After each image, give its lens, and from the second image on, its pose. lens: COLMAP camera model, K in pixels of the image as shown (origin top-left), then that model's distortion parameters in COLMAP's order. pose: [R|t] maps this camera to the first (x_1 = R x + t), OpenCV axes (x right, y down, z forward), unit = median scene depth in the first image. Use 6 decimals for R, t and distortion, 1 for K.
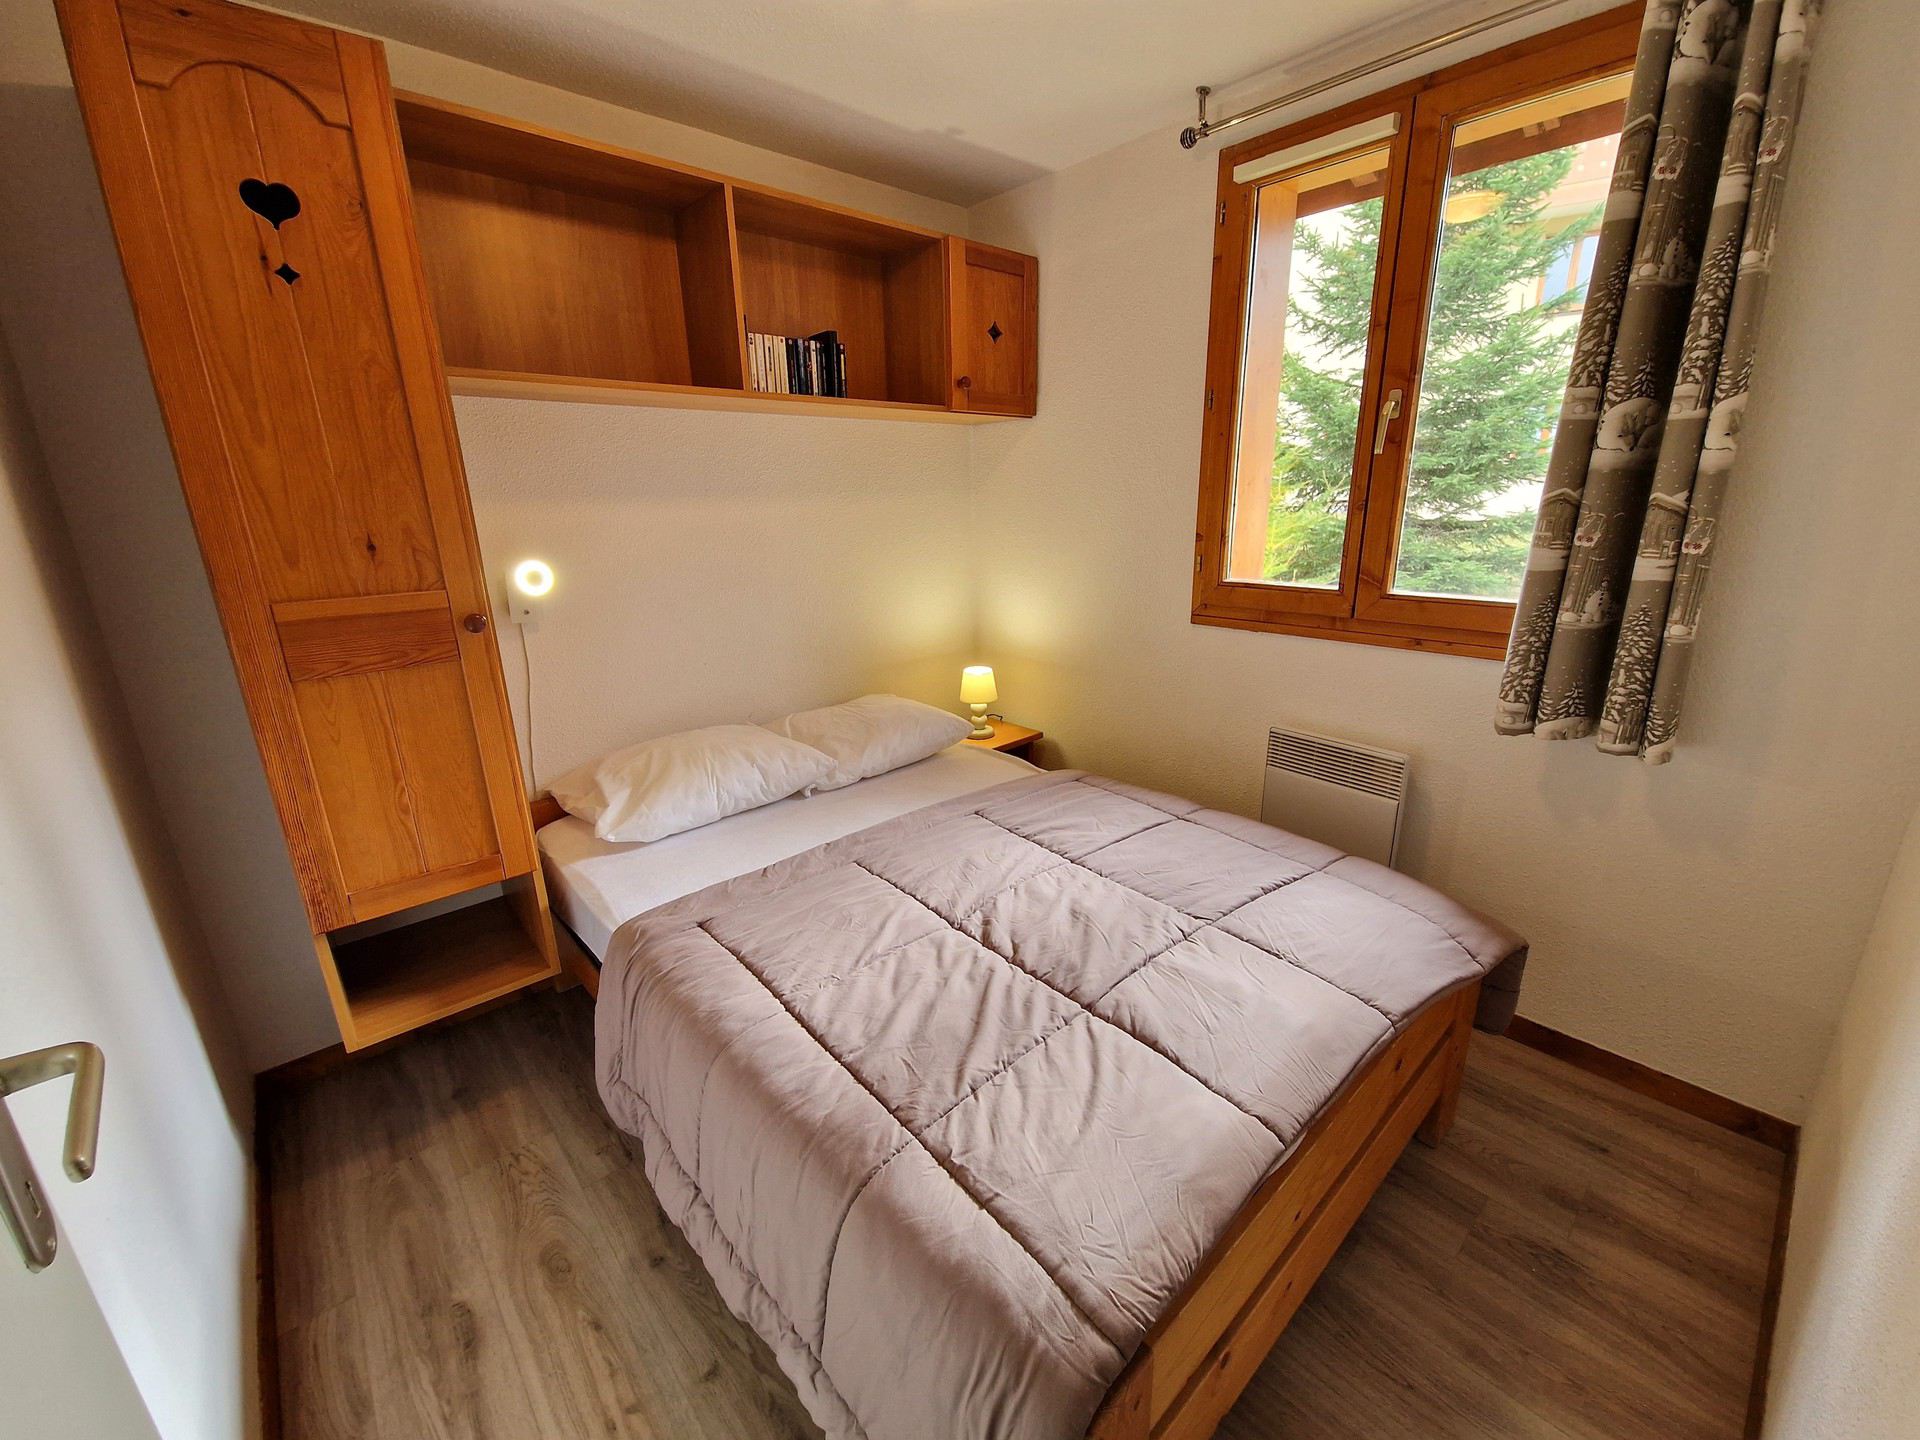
lens RADIAL K [[779.7, 0, 960.0], [0, 779.7, 721.9], [0, 0, 1]] dist [-0.000270, -0.000240]
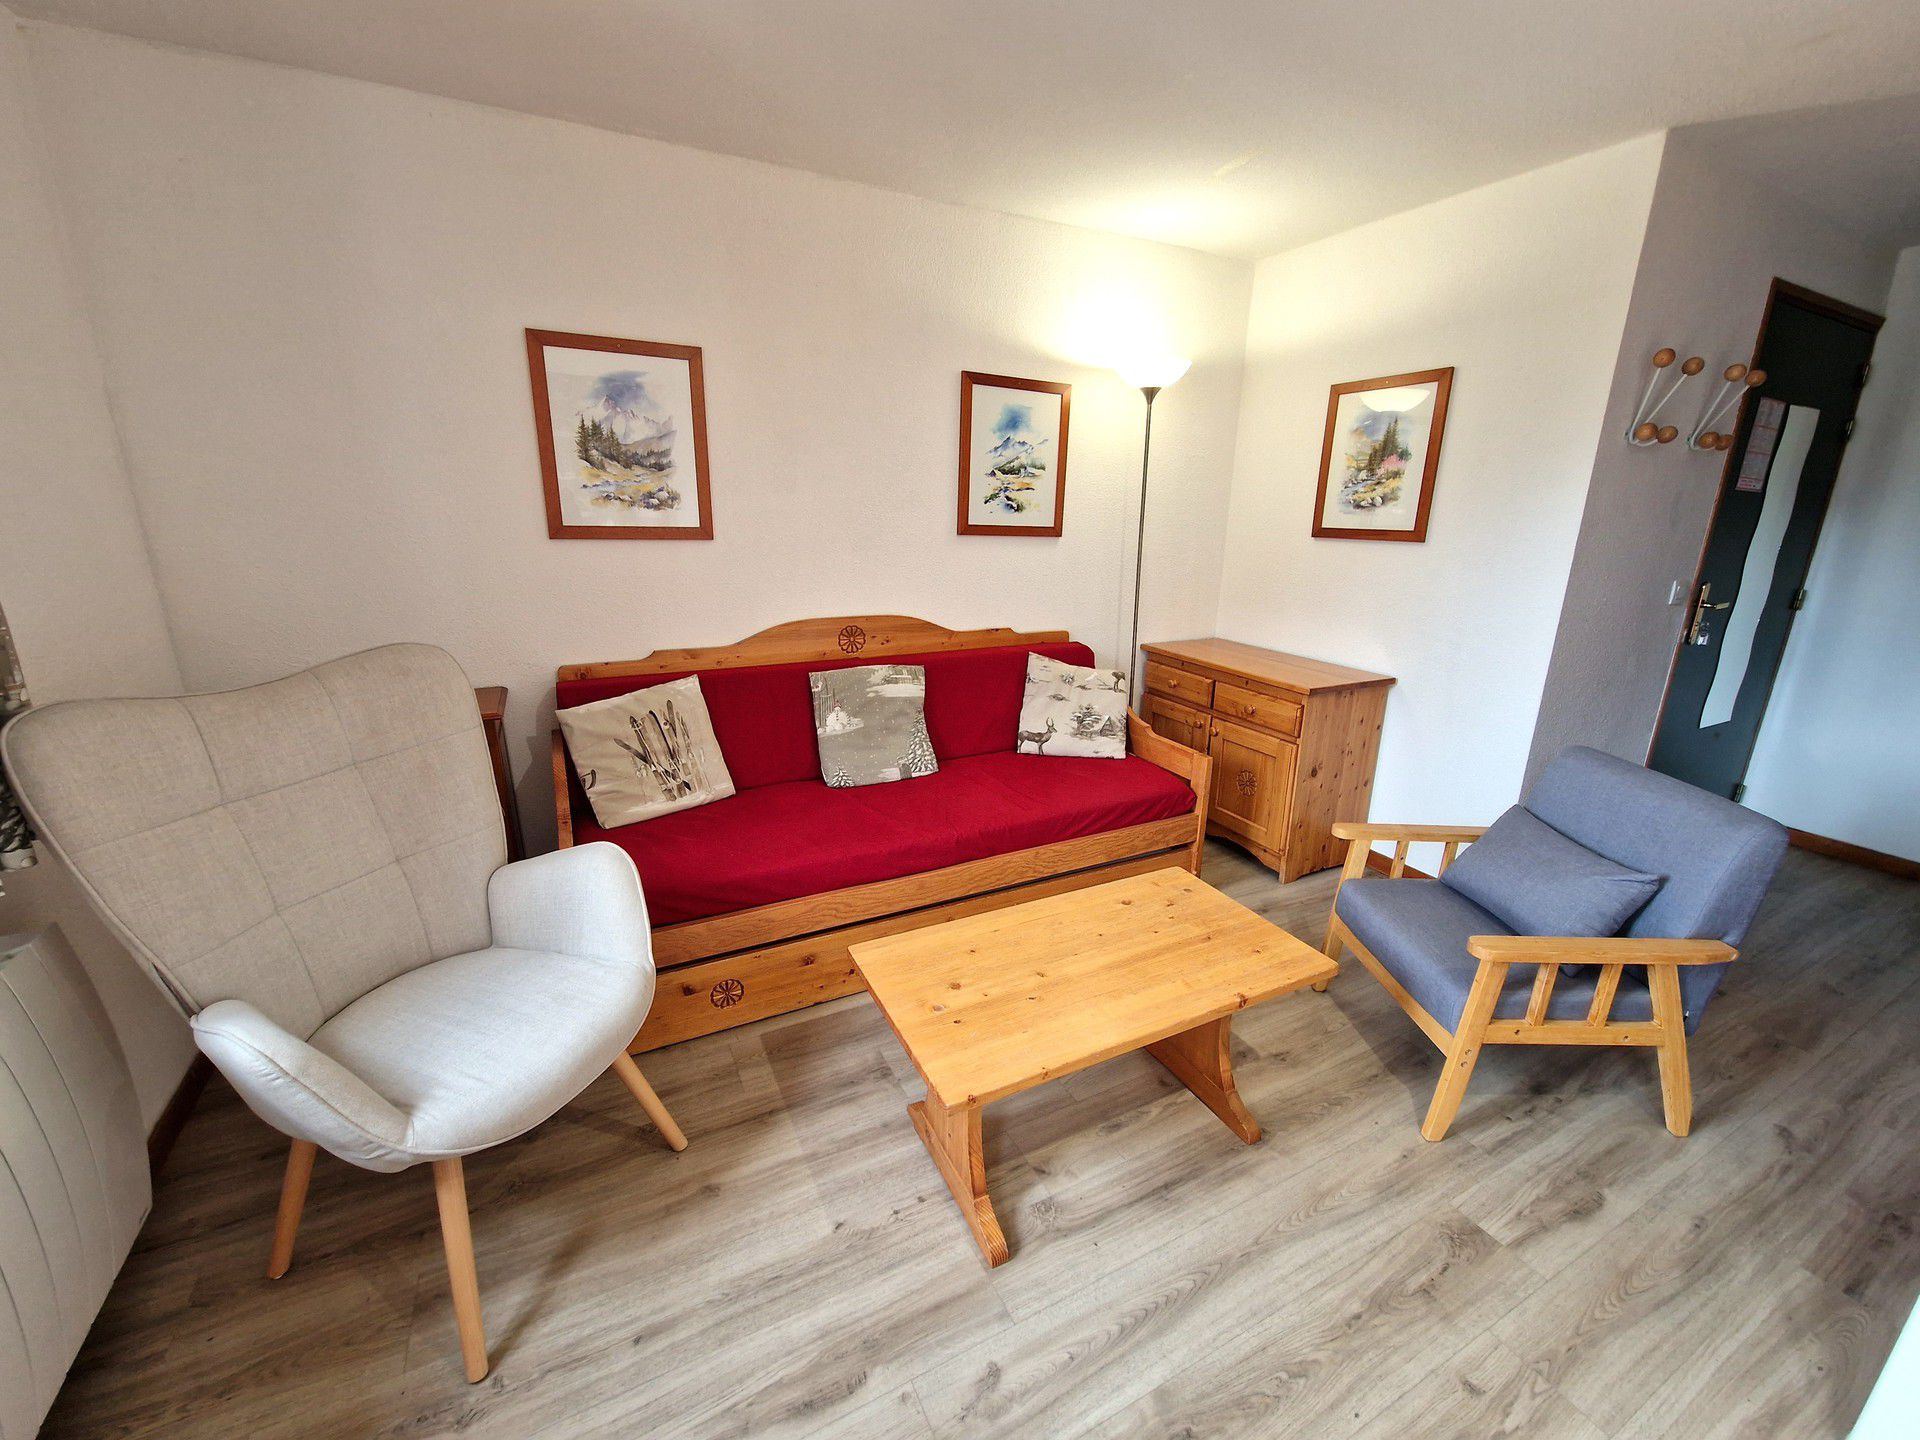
lens RADIAL K [[779.7, 0, 958.9], [0, 779.7, 714.4], [0, 0, 1]] dist [-0.000270, -0.000240]
pose [[-0.250823, 0.283242, -0.925668, 0.493783], [-0.284244, 0.892535, 0.350123, -0.023069], [0.925361, 0.350934, -0.143358, 0.038664]]
